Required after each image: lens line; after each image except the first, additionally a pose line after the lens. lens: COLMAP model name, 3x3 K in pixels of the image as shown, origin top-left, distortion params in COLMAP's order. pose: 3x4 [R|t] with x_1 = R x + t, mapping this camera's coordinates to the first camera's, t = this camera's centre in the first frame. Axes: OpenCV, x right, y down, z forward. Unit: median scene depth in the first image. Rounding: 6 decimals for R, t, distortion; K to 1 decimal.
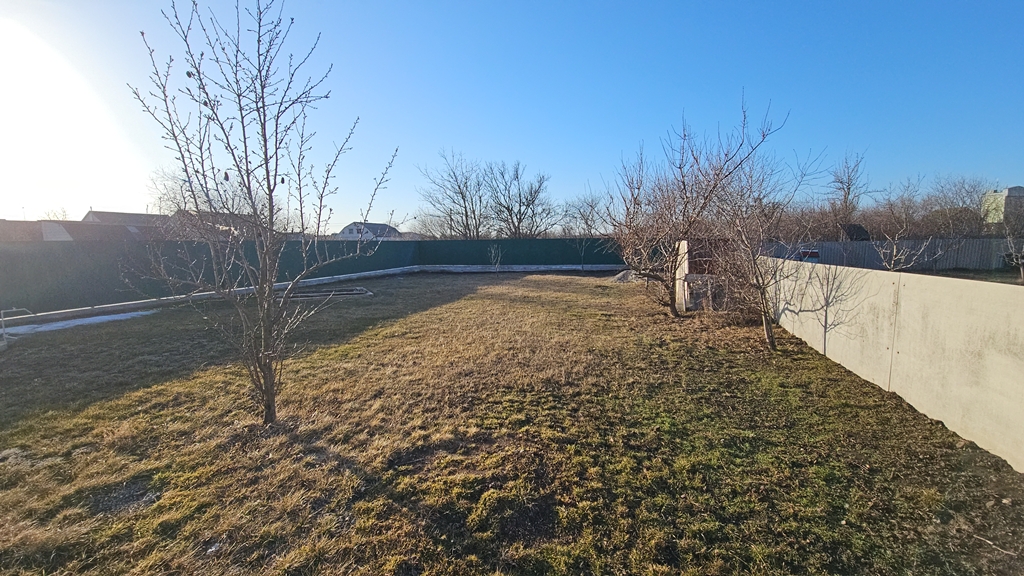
lens RADIAL K [[416.9, 0, 513.0], [0, 416.9, 289.2], [0, 0, 1]] dist [0.008026, -0.003772]
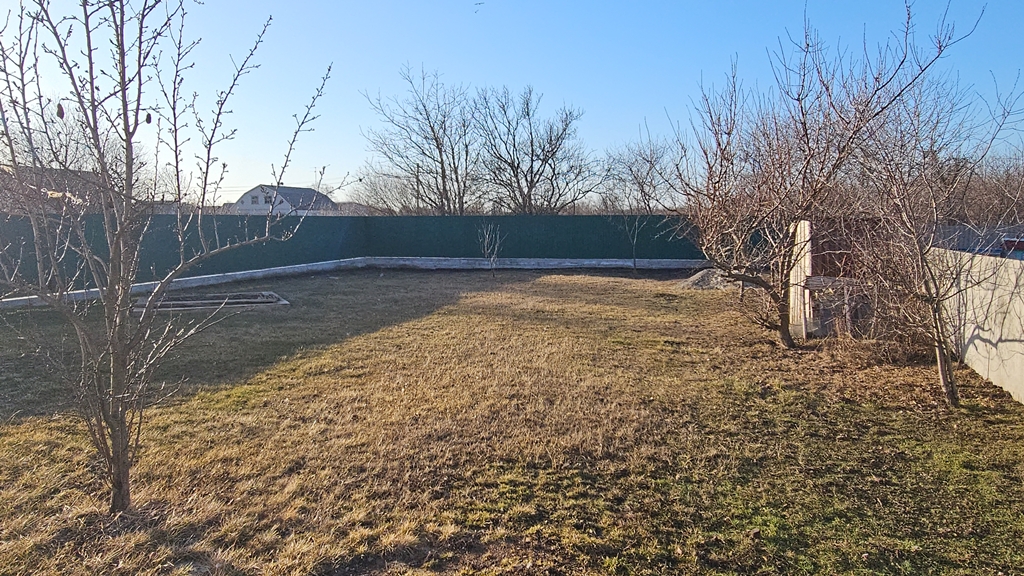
lens RADIAL K [[416.9, 0, 511.7], [0, 416.9, 285.7], [0, 0, 1]] dist [0.008026, -0.003772]
pose [[0.999906, 0.012781, -0.004939, -0.007246], [-0.012976, 0.999038, -0.041901, 0.007568], [0.004399, 0.041961, 0.999110, 0.391516]]
